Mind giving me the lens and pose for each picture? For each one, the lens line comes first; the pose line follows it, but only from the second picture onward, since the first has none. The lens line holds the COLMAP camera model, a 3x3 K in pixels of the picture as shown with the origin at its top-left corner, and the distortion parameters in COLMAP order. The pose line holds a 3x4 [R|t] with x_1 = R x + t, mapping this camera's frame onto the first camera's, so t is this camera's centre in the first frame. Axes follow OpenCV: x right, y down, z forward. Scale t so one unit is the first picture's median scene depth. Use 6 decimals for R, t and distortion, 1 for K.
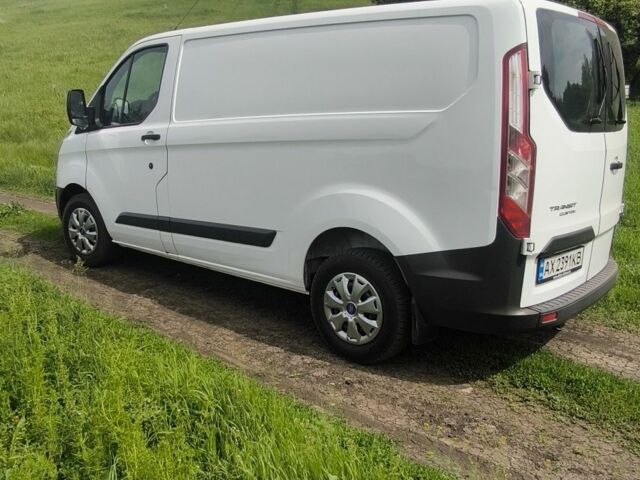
lens RADIAL K [[608.2, 0, 320.0], [0, 608.2, 240.0], [0, 0, 1]] dist [-0.027423, 0.024107]
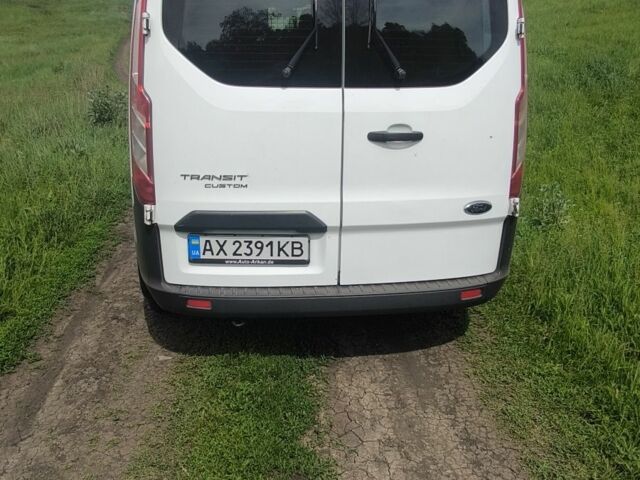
lens RADIAL K [[608.2, 0, 320.0], [0, 608.2, 240.0], [0, 0, 1]] dist [-0.027423, 0.024107]
pose [[0.729446, 0.194210, -0.655889, 1.051829], [-0.139678, 0.980935, 0.135114, -0.101955], [0.669626, -0.006945, 0.742666, 0.472389]]
